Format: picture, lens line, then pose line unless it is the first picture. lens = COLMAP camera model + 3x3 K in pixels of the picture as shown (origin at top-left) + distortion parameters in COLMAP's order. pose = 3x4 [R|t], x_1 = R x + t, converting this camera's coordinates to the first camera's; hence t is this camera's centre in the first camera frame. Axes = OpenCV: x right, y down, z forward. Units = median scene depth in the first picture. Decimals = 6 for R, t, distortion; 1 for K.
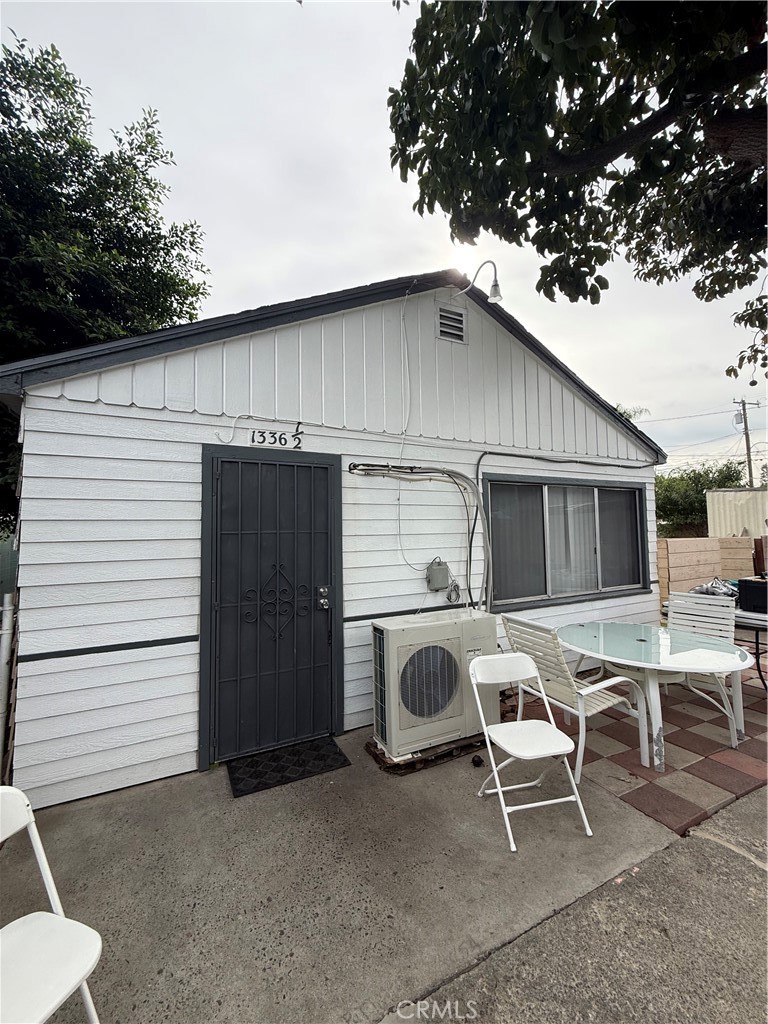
lens RADIAL K [[406.9, 0, 383.5], [0, 406.9, 512.8], [0, 0, 1]] dist [0.001396, 0.000215]
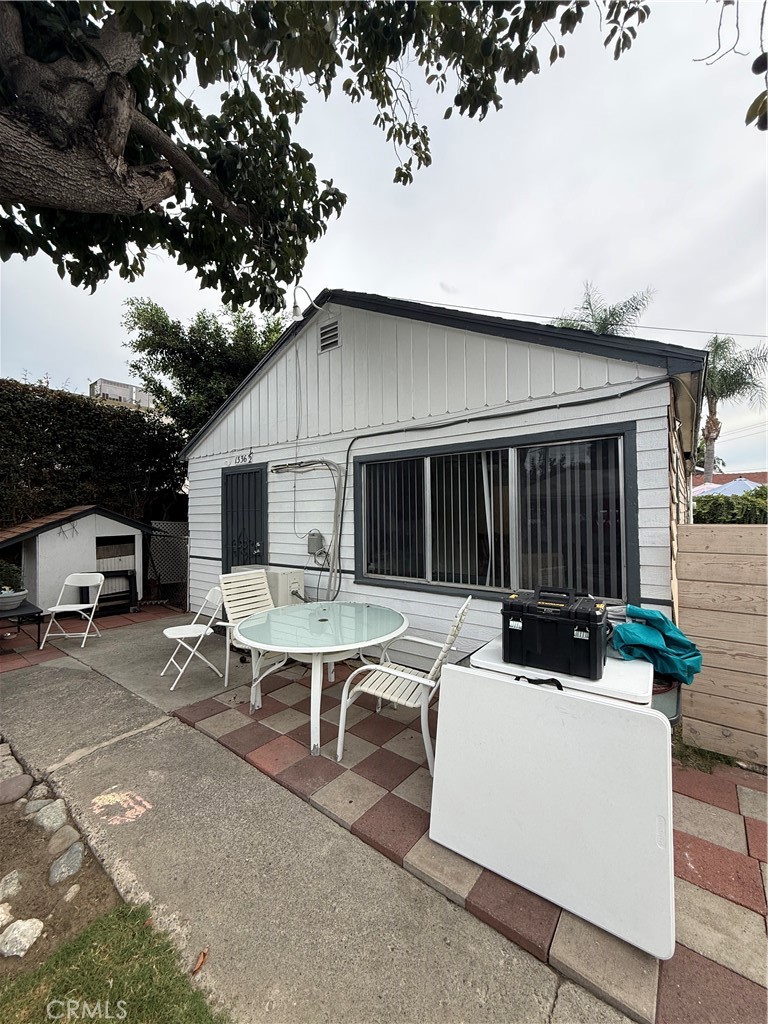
lens RADIAL K [[406.9, 0, 380.2], [0, 406.9, 511.0], [0, 0, 1]] dist [0.001396, 0.000215]
pose [[0.442559, 0.004224, -0.896729, 1.396869], [0.047114, 0.998498, 0.027955, 0.023880], [0.895501, -0.054620, 0.441696, 0.622028]]
